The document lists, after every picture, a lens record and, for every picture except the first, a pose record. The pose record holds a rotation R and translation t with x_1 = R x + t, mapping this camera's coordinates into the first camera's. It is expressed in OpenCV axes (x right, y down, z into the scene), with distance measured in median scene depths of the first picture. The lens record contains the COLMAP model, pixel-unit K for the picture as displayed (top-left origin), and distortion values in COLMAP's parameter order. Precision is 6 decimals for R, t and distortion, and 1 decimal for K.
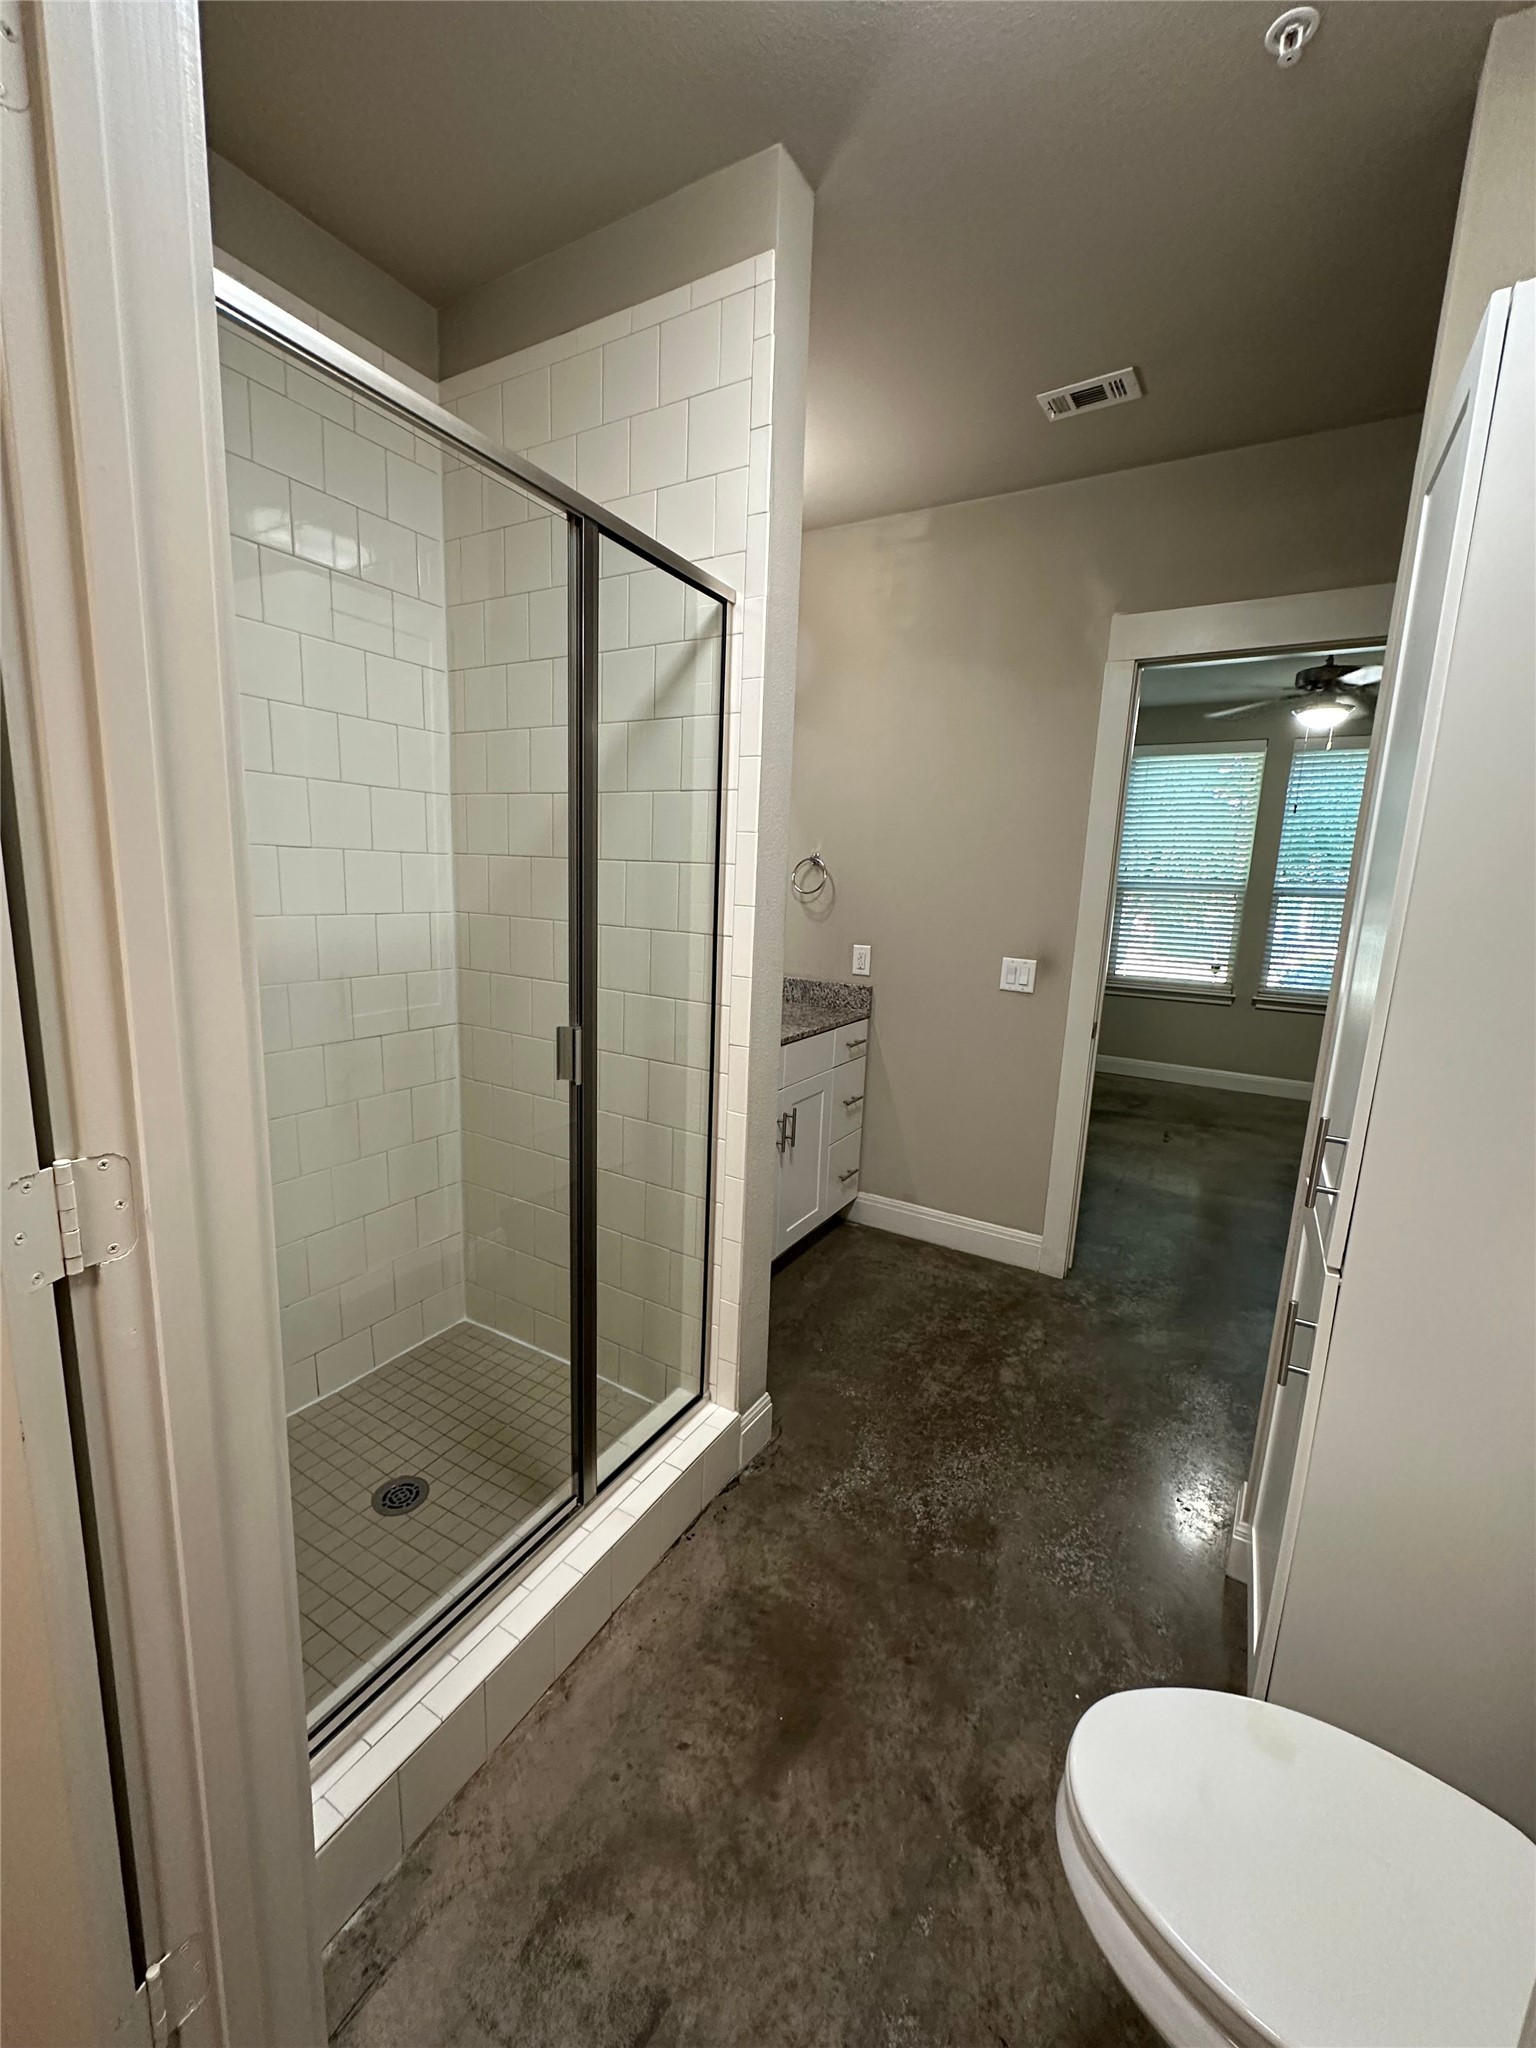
lens RADIAL K [[824.8, 0, 761.7], [0, 824.8, 1021.0], [0, 0, 1]] dist [-0.001293, 0.000561]
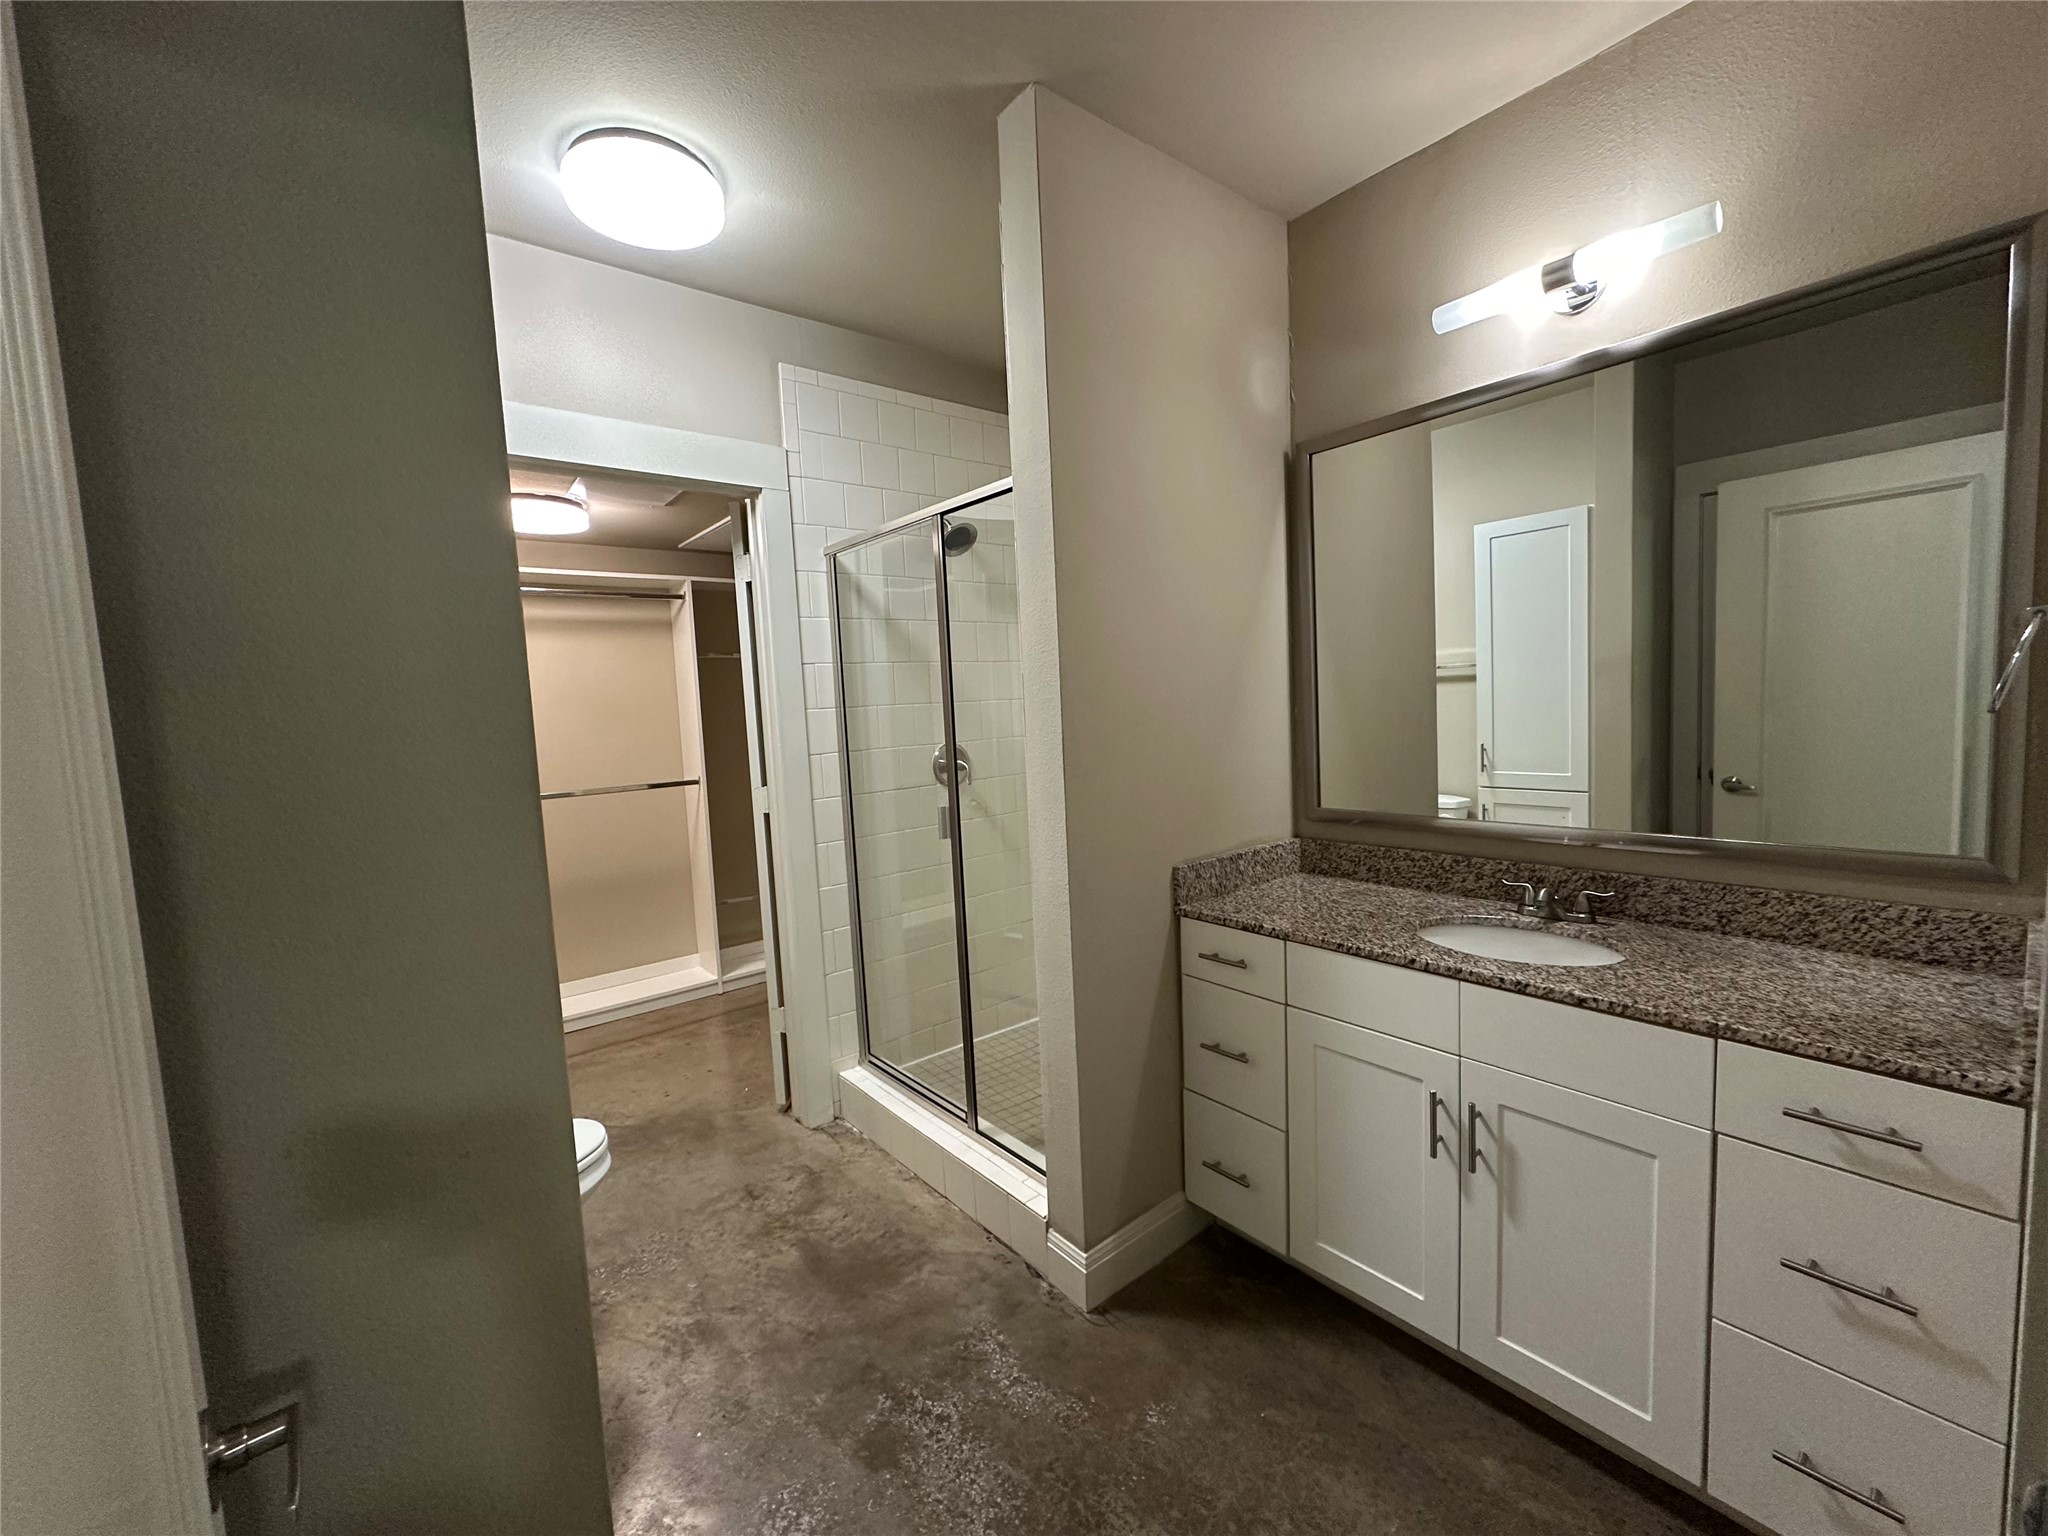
lens RADIAL K [[824.8, 0, 1025.0], [0, 824.8, 768.0], [0, 0, 1]] dist [-0.001293, 0.000561]
pose [[-0.356439, 0.056540, -0.932606, 1.083604], [-0.129460, 0.985550, 0.109229, -0.227848], [0.925306, 0.159668, -0.343969, 1.466175]]
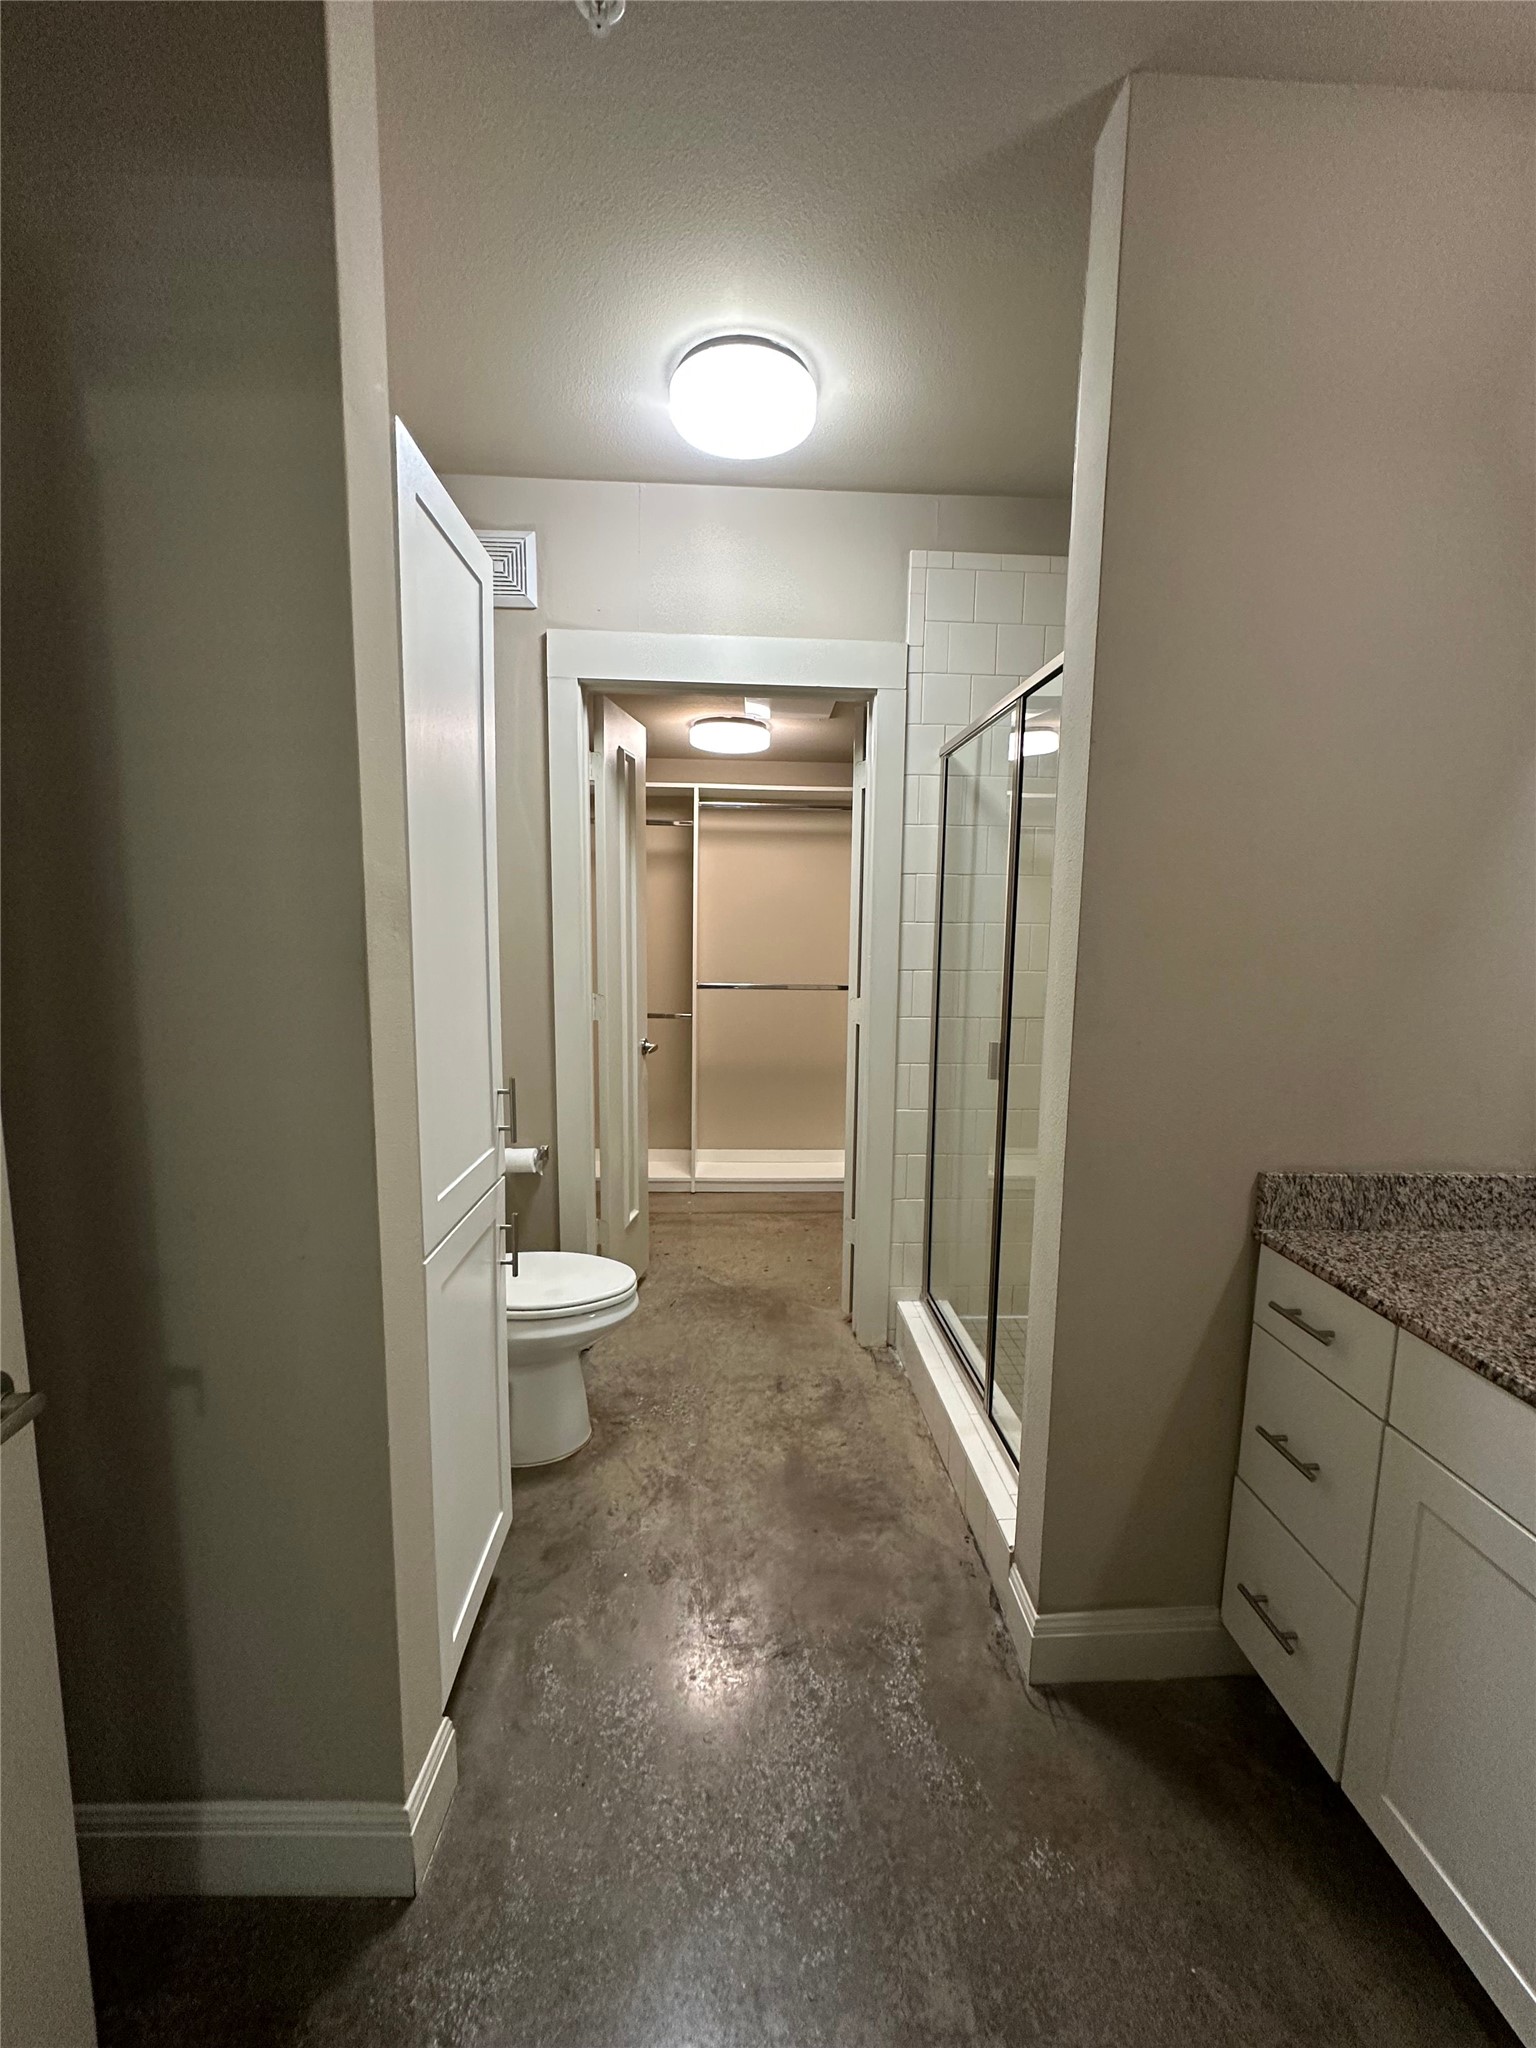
lens RADIAL K [[824.8, 0, 760.0], [0, 824.8, 1021.1], [0, 0, 1]] dist [-0.001293, 0.000561]
pose [[-0.841974, 0.014211, -0.539331, 0.768902], [-0.138236, 0.960601, 0.241117, -0.267330], [0.521508, 0.277569, -0.806836, 1.658776]]
